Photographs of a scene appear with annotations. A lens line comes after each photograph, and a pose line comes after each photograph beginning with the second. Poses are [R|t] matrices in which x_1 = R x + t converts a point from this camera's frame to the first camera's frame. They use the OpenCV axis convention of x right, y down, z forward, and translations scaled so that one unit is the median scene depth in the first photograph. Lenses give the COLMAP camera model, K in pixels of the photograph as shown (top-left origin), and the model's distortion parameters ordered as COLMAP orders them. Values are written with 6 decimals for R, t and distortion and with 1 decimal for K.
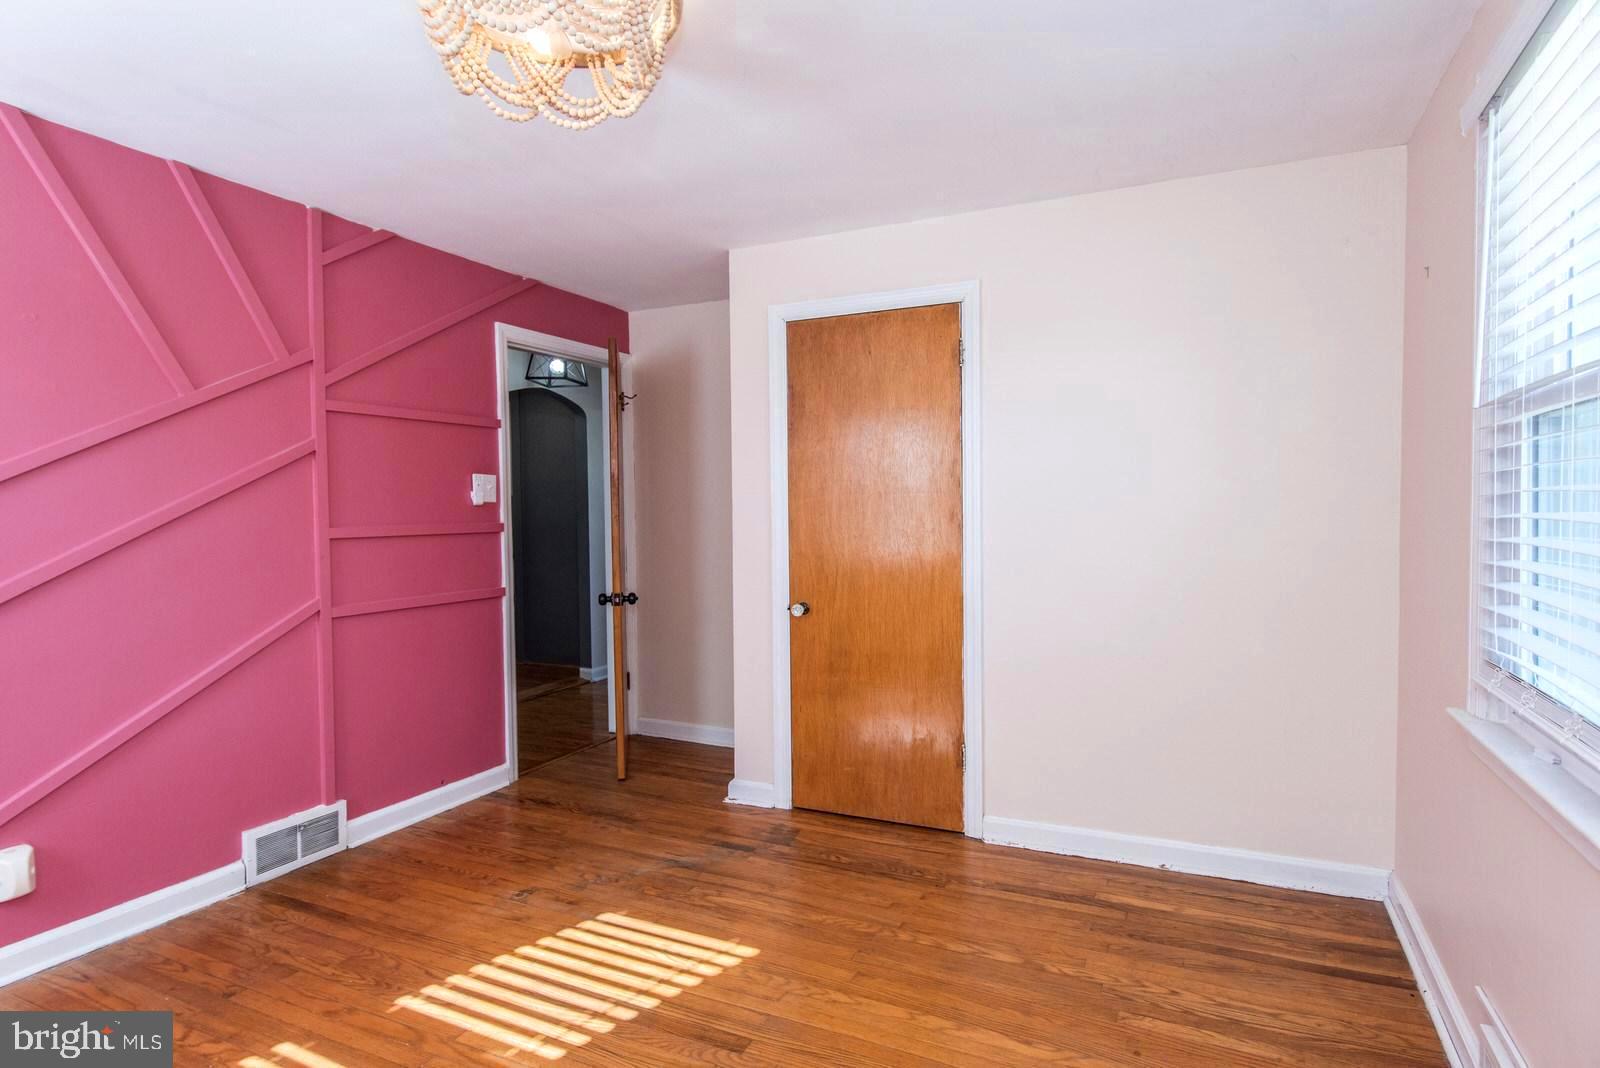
lens RADIAL K [[796.0, 0, 886.5], [0, 796.0, 542.0], [0, 0, 1]] dist [0.002007, 0.000672]
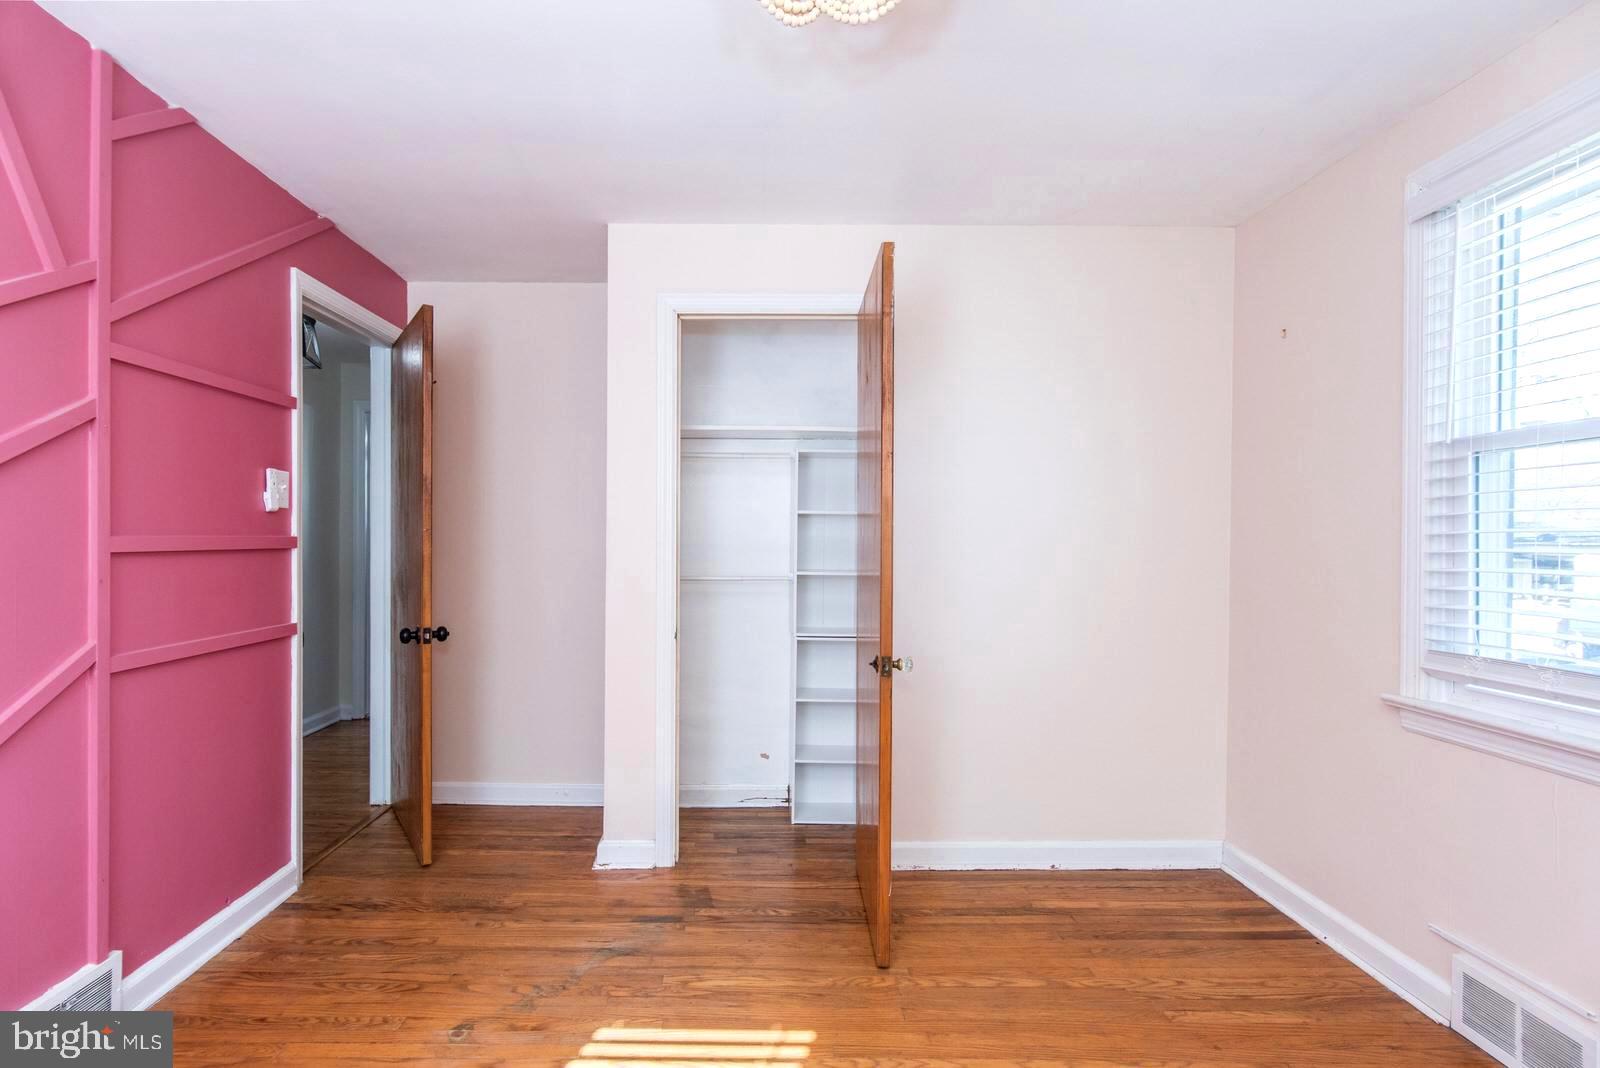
lens RADIAL K [[783.3, 0, 832.1], [0, 783.3, 551.7], [0, 0, 1]] dist [0.002656, 0.000045]
pose [[0.923708, 0.003375, 0.383083, -0.335640], [0.006052, 0.999708, -0.023402, 0.011737], [-0.383051, 0.023935, 0.923417, 0.146520]]
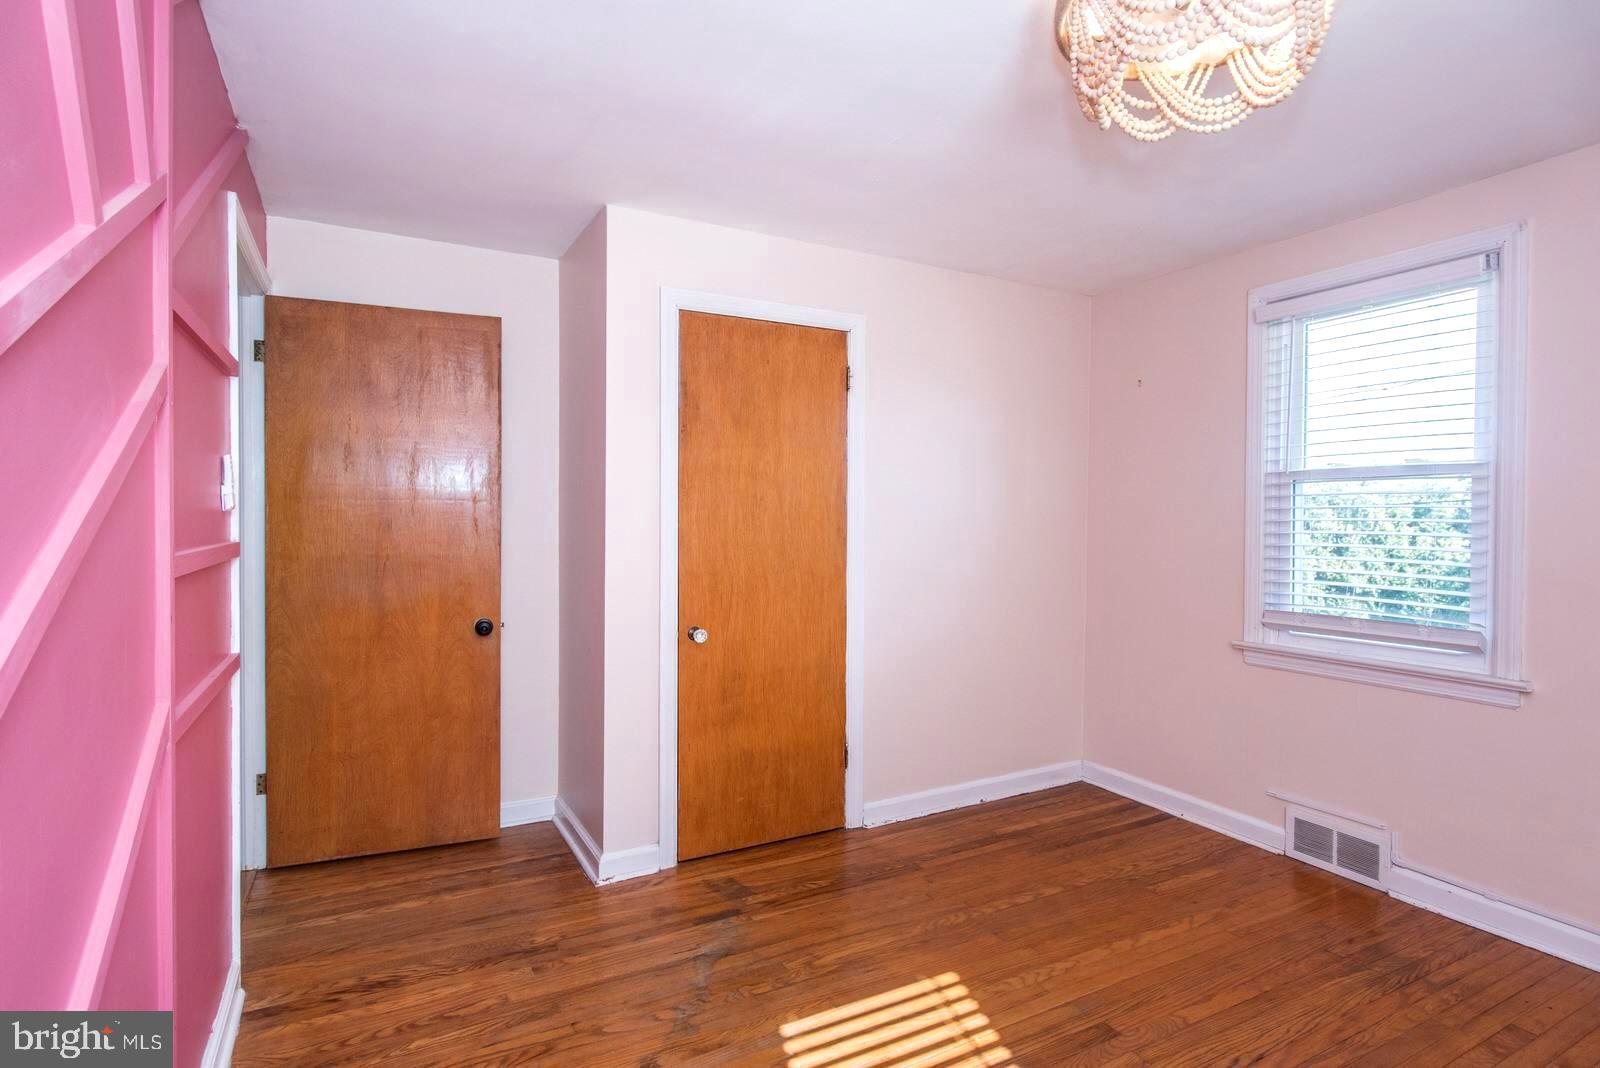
lens RADIAL K [[719.6, 0, 916.6], [0, 719.6, 535.9], [0, 0, 1]] dist [0.002866, 0.000021]
pose [[0.651959, -0.006482, 0.758226, -0.627048], [0.020566, 0.999747, -0.009137, -0.014945], [-0.757975, 0.021551, 0.651927, 0.320268]]
